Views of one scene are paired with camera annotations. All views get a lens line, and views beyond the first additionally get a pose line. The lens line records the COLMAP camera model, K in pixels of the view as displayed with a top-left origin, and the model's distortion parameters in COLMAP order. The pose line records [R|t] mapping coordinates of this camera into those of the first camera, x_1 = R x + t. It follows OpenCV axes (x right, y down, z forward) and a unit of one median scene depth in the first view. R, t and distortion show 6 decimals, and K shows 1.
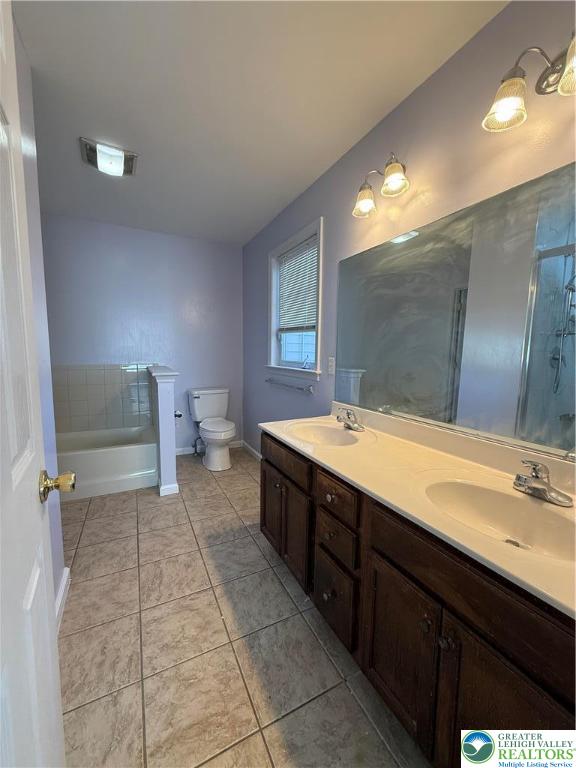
lens RADIAL K [[305.9, 0, 289.8], [0, 305.9, 385.7], [0, 0, 1]] dist [-0.000271, 0.000540]
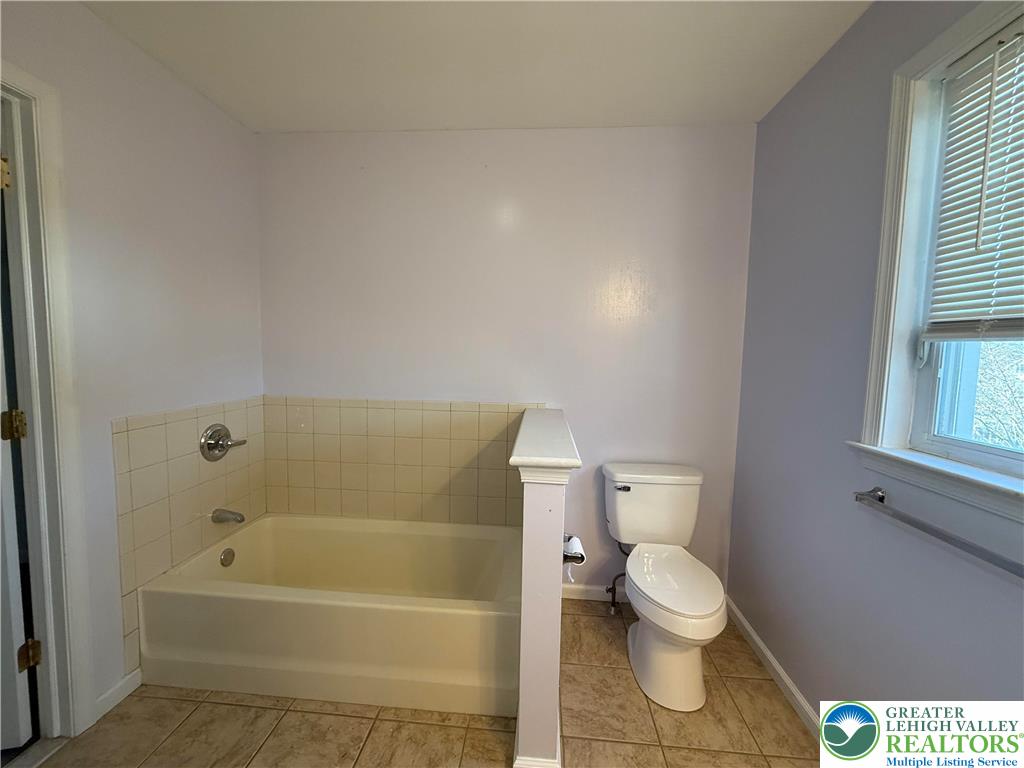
lens RADIAL K [[407.9, 0, 511.9], [0, 407.9, 384.4], [0, 0, 1]] dist [-0.000271, 0.000540]
pose [[0.850315, 0.044946, -0.524351, -0.155120], [-0.065534, 0.997634, -0.020758, -0.091629], [0.522177, 0.052013, 0.851249, 0.457034]]
